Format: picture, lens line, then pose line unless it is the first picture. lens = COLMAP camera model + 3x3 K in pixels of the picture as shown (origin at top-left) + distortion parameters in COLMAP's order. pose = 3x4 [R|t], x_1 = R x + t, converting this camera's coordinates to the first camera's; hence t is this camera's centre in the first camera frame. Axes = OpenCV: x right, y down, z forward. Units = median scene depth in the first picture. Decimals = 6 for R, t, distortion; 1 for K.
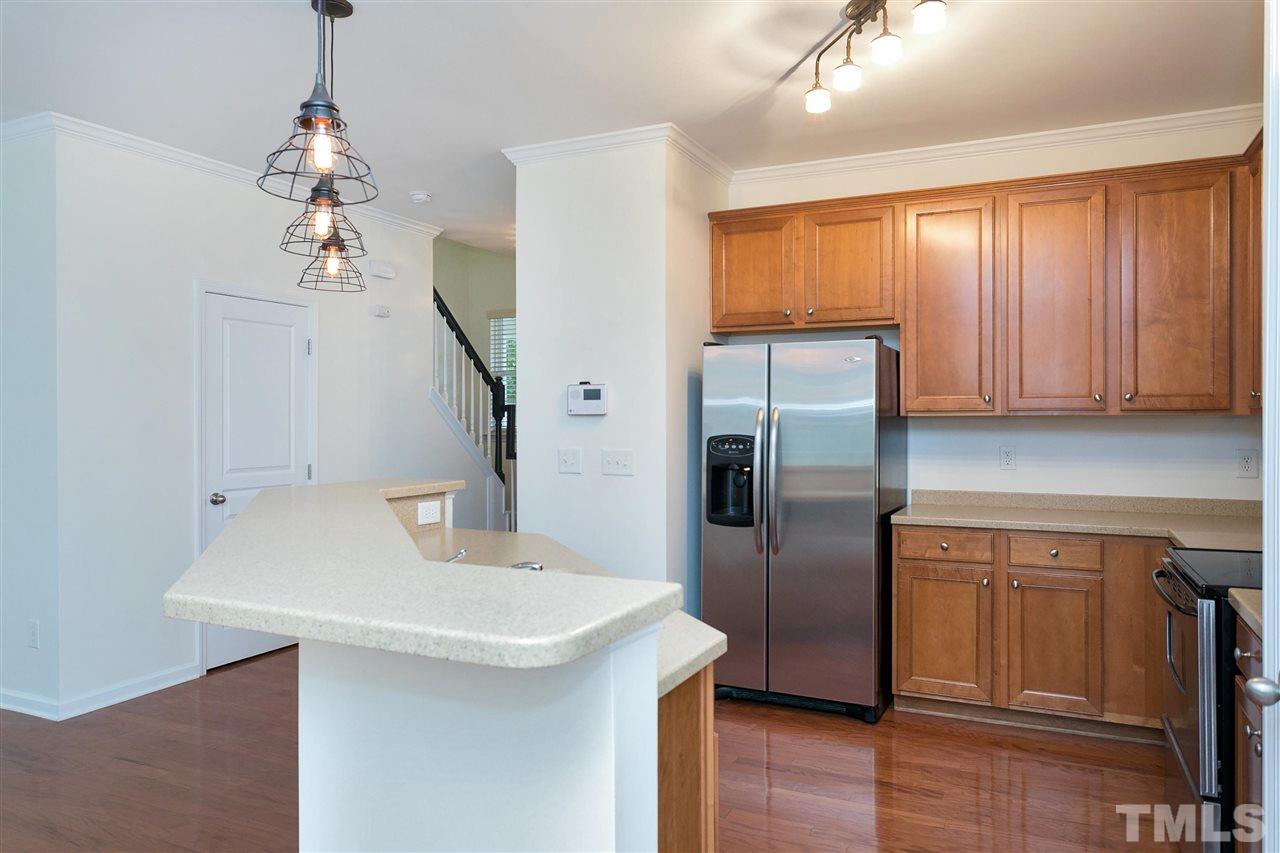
lens RADIAL K [[842.9, 0, 626.0], [0, 842.9, 400.9], [0, 0, 1]] dist [0.007208, -0.001146]
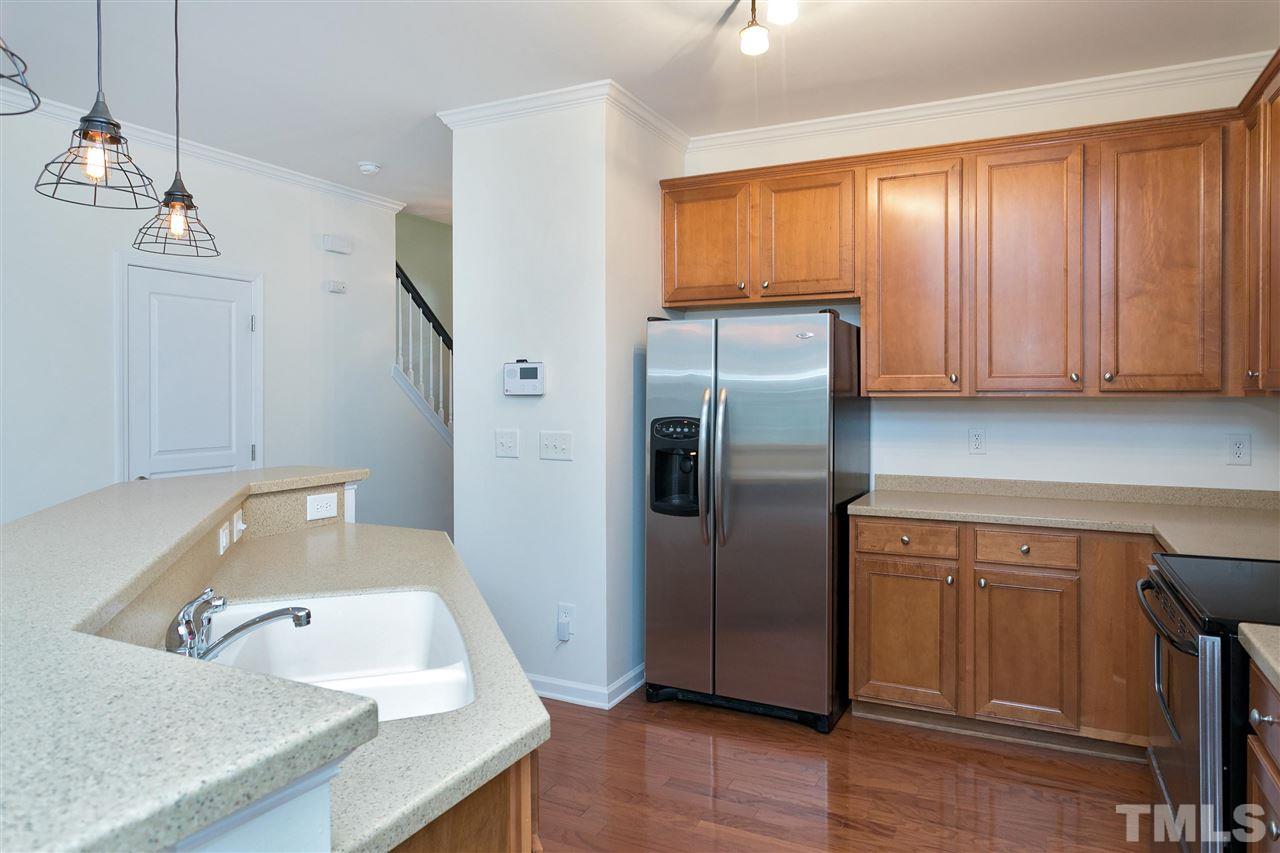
lens RADIAL K [[778.3, 0, 627.7], [0, 778.3, 378.6], [0, 0, 1]] dist [0.003757, 0.000499]
pose [[0.999922, 0.000460, -0.012451, 0.084902], [-0.000416, 0.999994, 0.003552, -0.004989], [0.012452, -0.003546, 0.999916, 0.149367]]
